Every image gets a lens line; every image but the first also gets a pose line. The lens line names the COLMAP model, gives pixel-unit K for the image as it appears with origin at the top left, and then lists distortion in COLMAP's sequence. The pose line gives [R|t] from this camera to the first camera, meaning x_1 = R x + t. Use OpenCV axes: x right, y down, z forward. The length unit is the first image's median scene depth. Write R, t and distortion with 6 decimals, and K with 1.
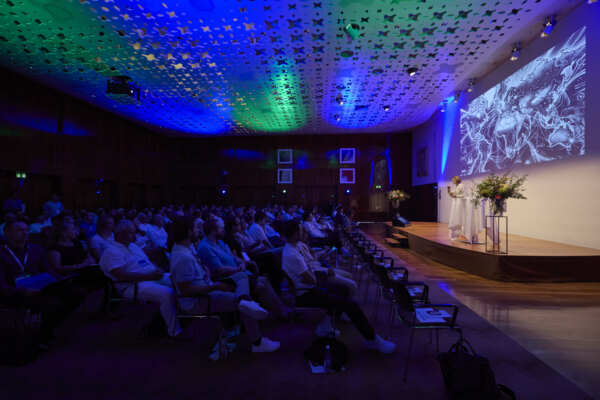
lens RADIAL K [[258.3, 0, 300.0], [0, 258.3, 211.4], [0, 0, 1]] dist [0.000088, 0.000036]
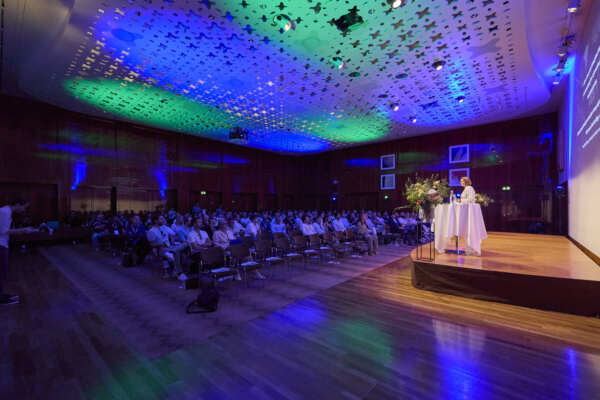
lens RADIAL K [[263.0, 0, 300.1], [0, 263.0, 222.4], [0, 0, 1]] dist [-0.000133, 0.000065]
pose [[0.801608, 0.031609, -0.597014, 0.287662], [-0.019854, 0.999458, 0.026259, 0.000530], [0.597521, -0.009197, 0.801801, -0.023128]]
